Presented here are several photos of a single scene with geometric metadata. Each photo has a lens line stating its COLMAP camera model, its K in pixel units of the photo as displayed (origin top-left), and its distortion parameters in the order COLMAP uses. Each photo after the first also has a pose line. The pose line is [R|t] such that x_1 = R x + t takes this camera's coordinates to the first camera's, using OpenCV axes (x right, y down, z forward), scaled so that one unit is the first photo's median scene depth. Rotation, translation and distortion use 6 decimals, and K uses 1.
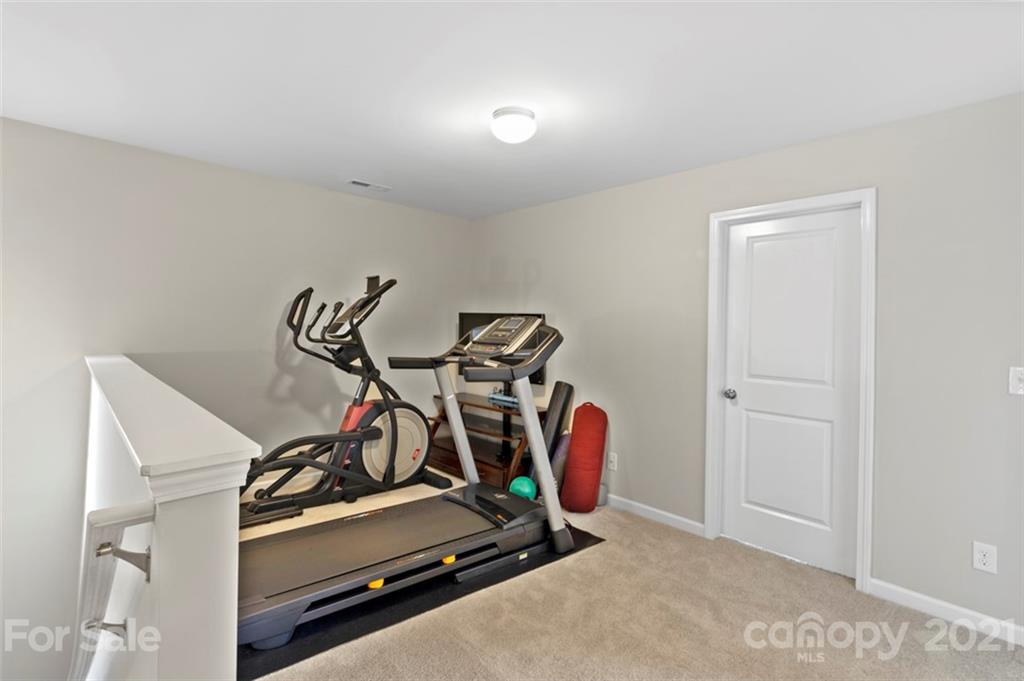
lens RADIAL K [[489.9, 0, 509.4], [0, 489.9, 332.4], [0, 0, 1]] dist [0.000134, 0.000212]
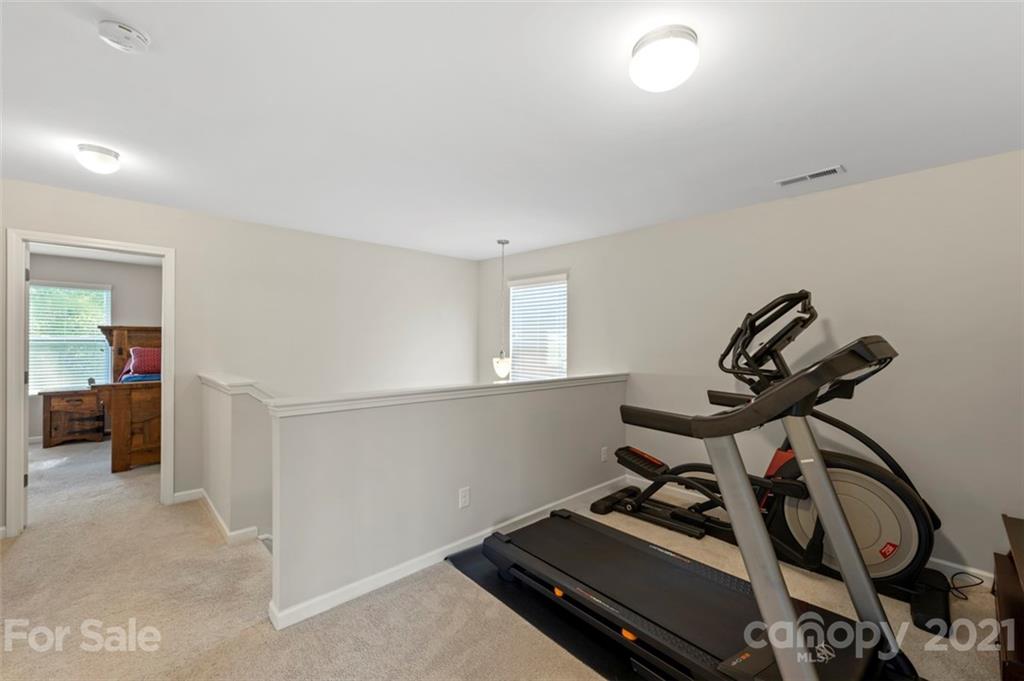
lens RADIAL K [[407.1, 0, 511.1], [0, 407.1, 361.0], [0, 0, 1]] dist [0.001361, 0.000134]
pose [[0.003763, 0.007054, -0.999968, 0.407824], [-0.009393, 0.999931, 0.007019, -0.002996], [0.999949, 0.009366, 0.003829, 0.572756]]
